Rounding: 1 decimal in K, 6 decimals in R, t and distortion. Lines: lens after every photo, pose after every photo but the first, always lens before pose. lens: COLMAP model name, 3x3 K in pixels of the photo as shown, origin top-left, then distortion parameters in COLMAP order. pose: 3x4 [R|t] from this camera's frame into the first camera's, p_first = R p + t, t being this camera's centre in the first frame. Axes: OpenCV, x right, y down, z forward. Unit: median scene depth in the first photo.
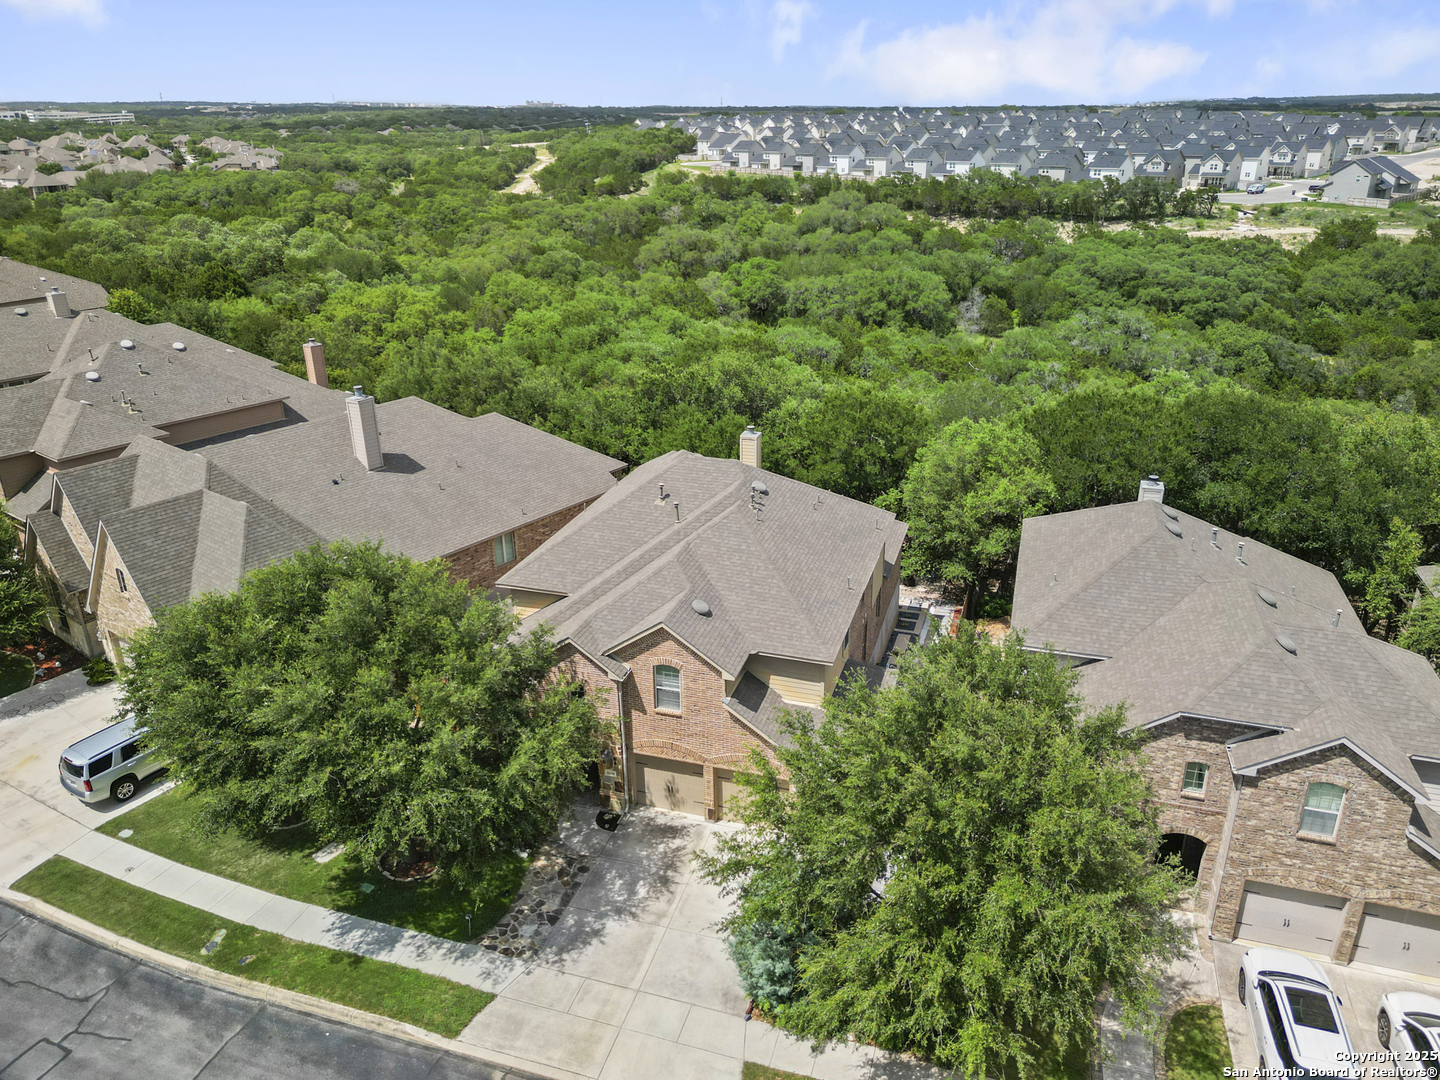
lens RADIAL K [[1059.9, 0, 720.0], [0, 1059.9, 540.0], [0, 0, 1]] dist [0.066491, -0.071259]
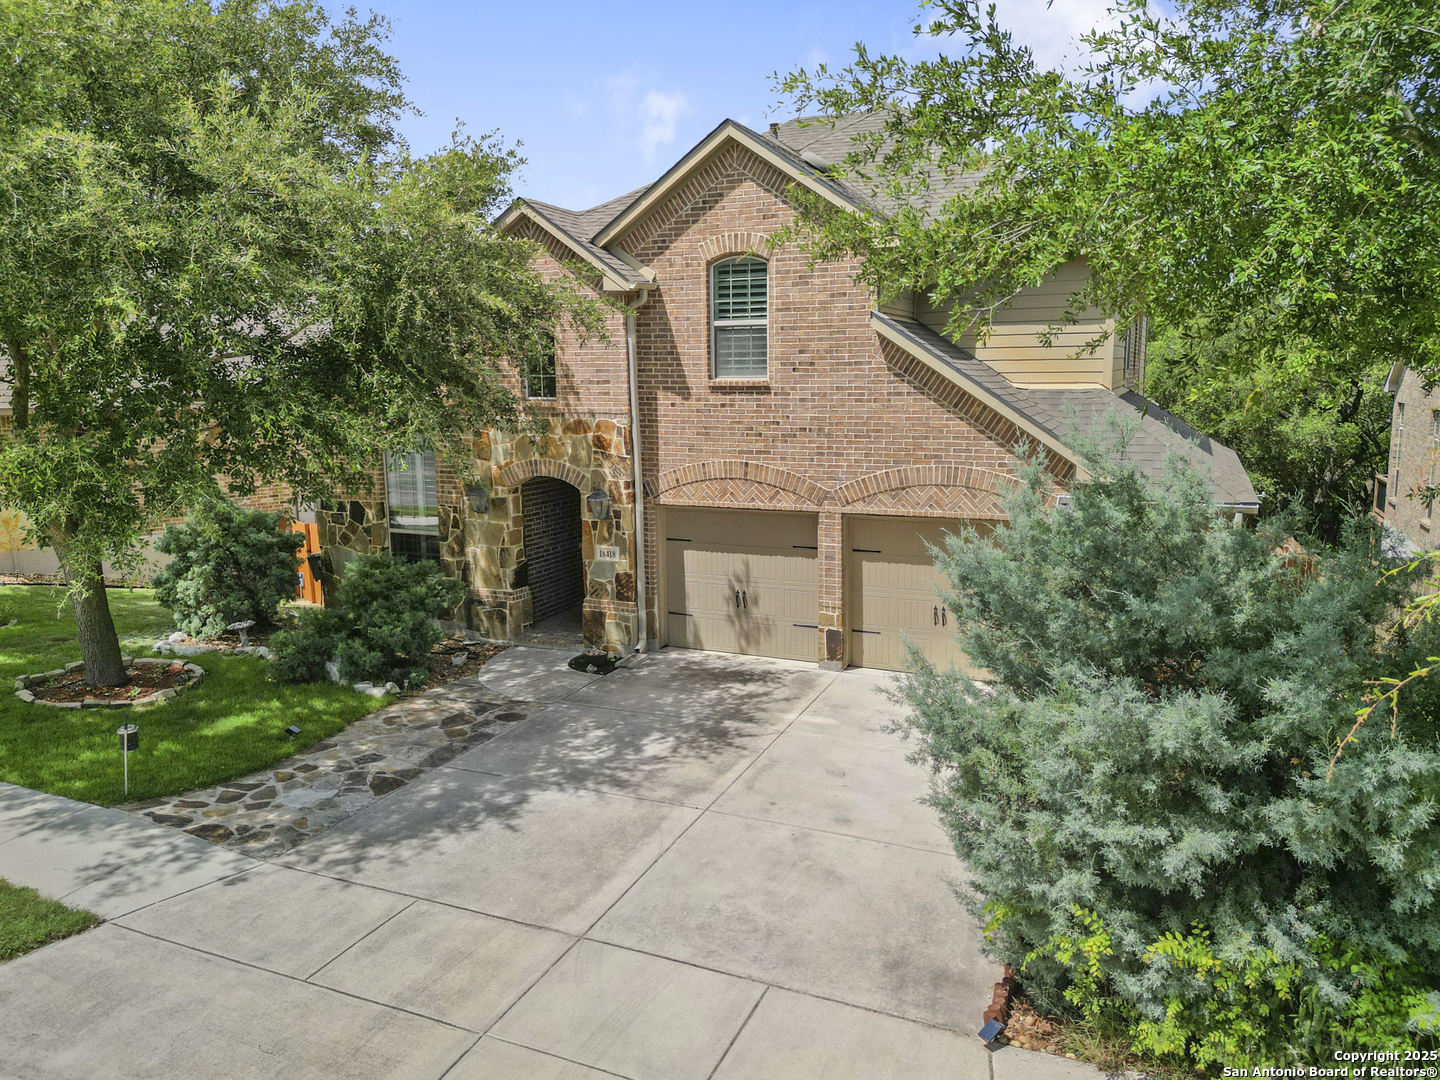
lens RADIAL K [[1059.9, 0, 720.0], [0, 1059.9, 540.0], [0, 0, 1]] dist [0.066491, -0.071259]
pose [[0.994441, 0.016370, -0.104011, -0.010941], [-0.039206, 0.974374, -0.221493, 0.330645], [0.097719, 0.224340, 0.969599, 0.614846]]
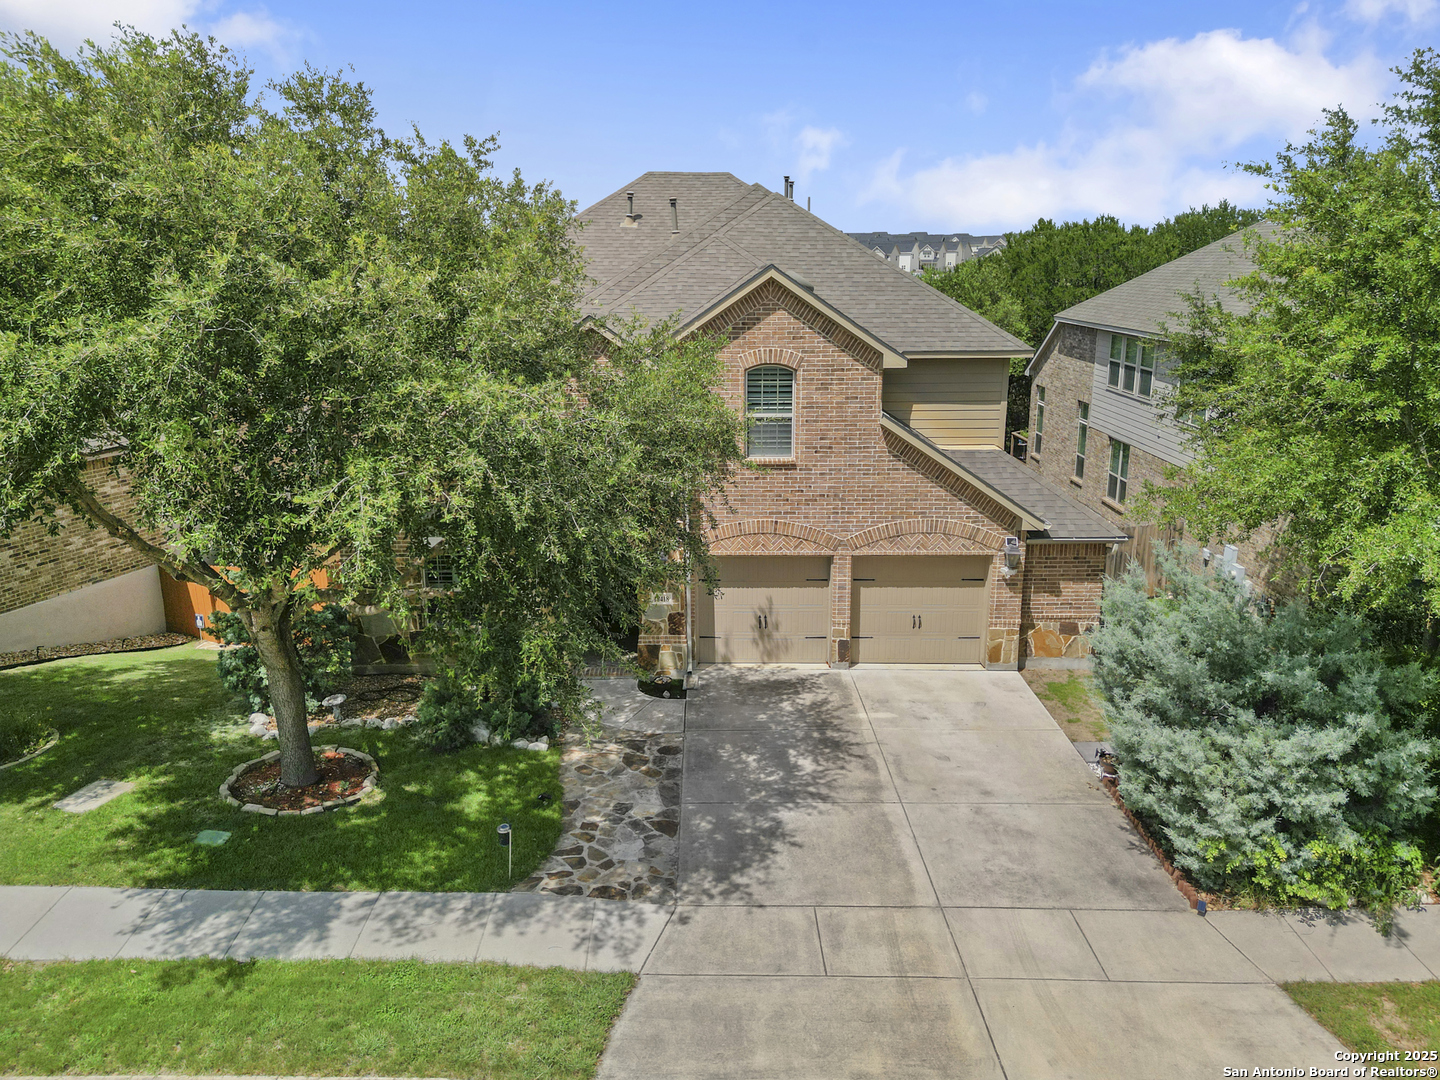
lens RADIAL K [[1046.6, 0, 717.8], [0, 1046.6, 513.0], [0, 0, 1]] dist [0.028349, -0.005137]
pose [[0.952468, -0.063926, 0.297856, -0.247700], [0.107938, 0.985122, -0.133729, 0.267941], [-0.284876, 0.159522, 0.945198, 0.509730]]
